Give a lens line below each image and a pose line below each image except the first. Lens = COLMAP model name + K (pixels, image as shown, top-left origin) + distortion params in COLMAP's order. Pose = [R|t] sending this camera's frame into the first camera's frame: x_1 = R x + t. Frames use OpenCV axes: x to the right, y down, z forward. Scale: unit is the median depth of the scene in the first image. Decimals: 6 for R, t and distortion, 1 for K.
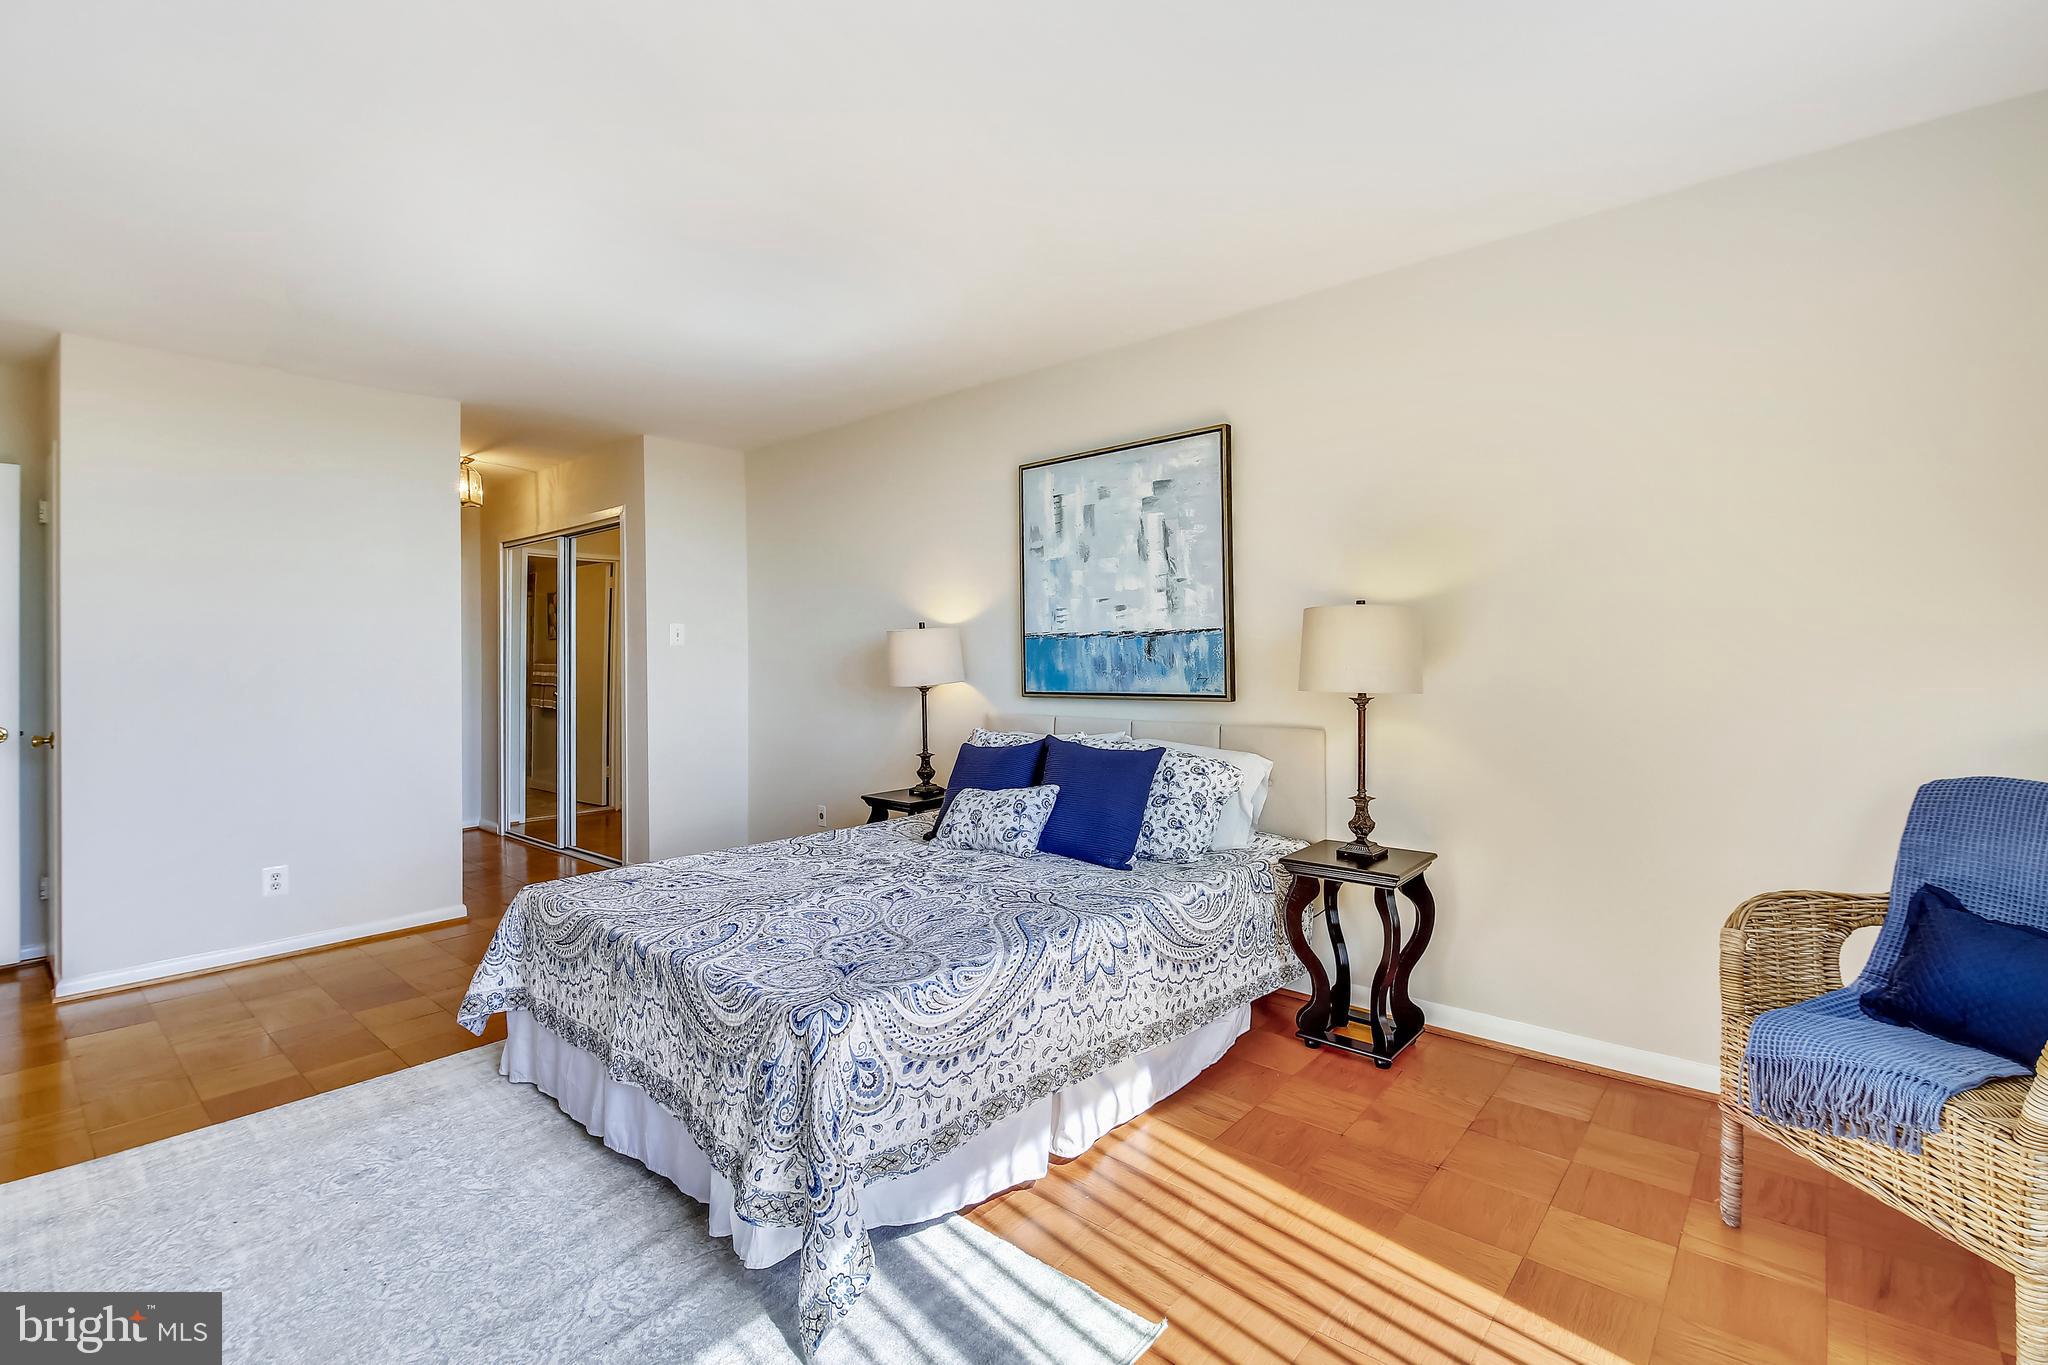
lens RADIAL K [[939.4, 0, 1024.0], [0, 939.4, 682.5], [0, 0, 1]] dist [0.001509, 0.000133]
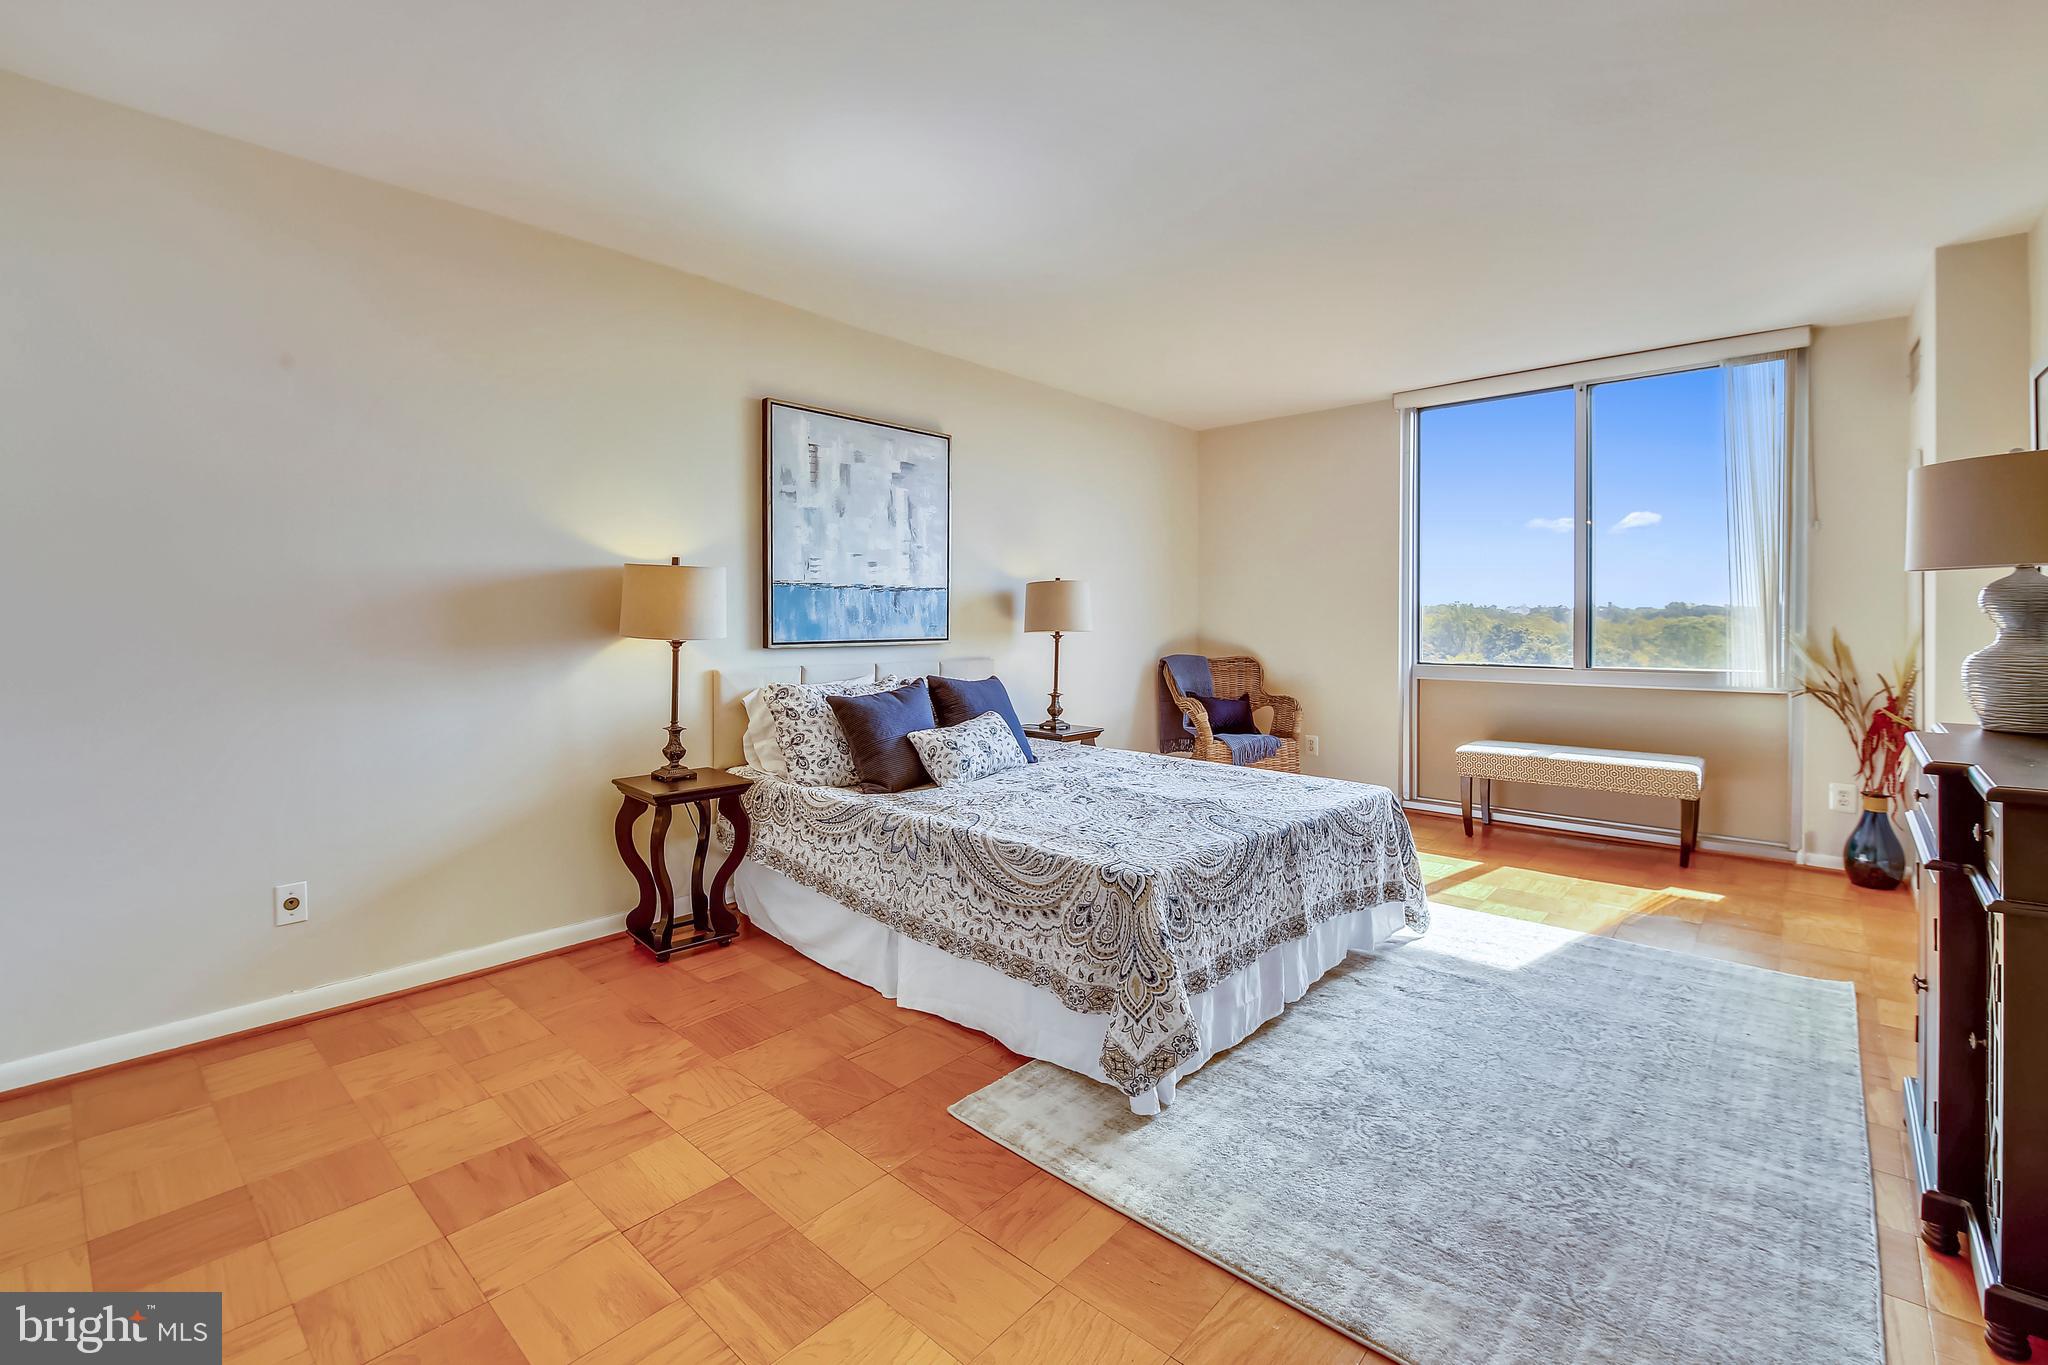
lens RADIAL K [[896.9, 0, 1013.8], [0, 896.9, 636.0], [0, 0, 1]] dist [-0.000670, -0.000309]
pose [[-0.008335, -0.027954, 0.999574, -0.956527], [0.003350, 0.999603, 0.027982, -0.022522], [-0.999960, 0.003582, -0.008238, 0.823318]]
